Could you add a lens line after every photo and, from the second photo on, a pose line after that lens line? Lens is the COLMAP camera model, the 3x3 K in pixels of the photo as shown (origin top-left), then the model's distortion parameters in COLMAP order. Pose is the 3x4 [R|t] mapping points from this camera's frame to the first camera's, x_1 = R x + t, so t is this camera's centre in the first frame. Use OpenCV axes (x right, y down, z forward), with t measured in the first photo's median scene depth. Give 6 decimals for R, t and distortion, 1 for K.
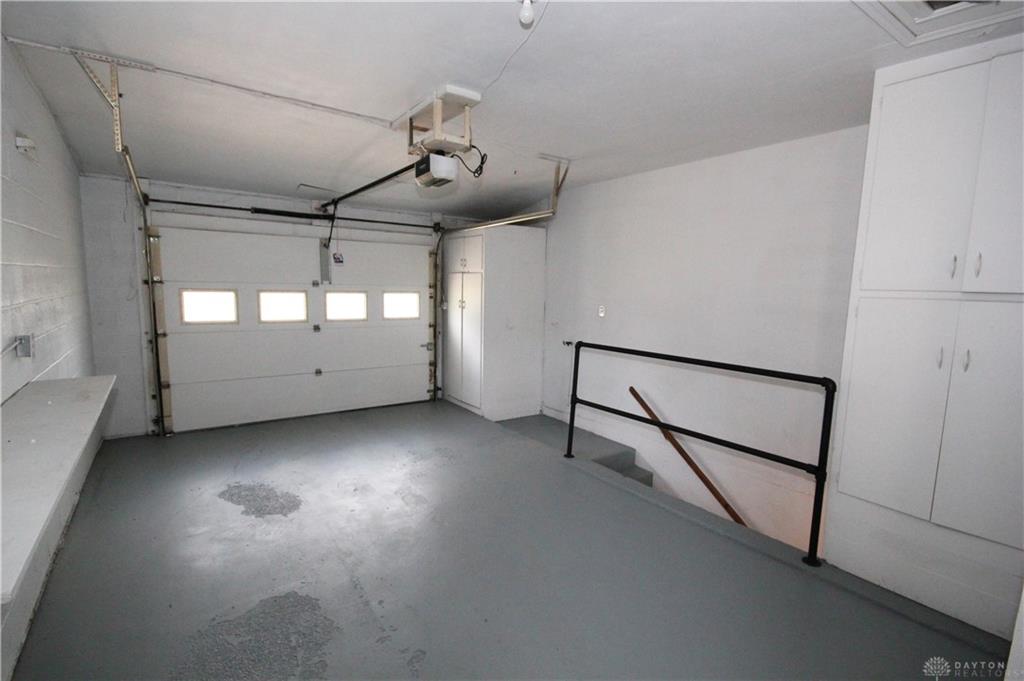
lens RADIAL K [[480.3, 0, 515.1], [0, 480.3, 347.8], [0, 0, 1]] dist [-0.001759, 0.000208]
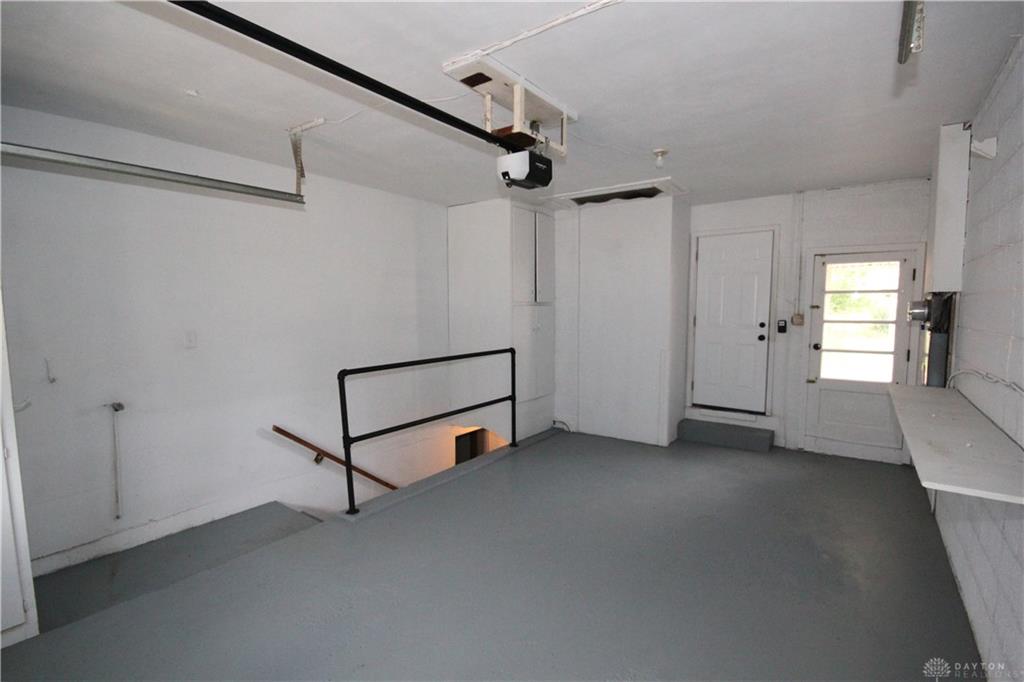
lens RADIAL K [[480.3, 0, 515.1], [0, 480.3, 348.3], [0, 0, 1]] dist [-0.001759, 0.000208]
pose [[-0.311493, -0.110800, 0.943767, -0.773298], [0.115002, 0.981483, 0.153185, -0.150684], [-0.943264, 0.156251, -0.292983, 1.023000]]
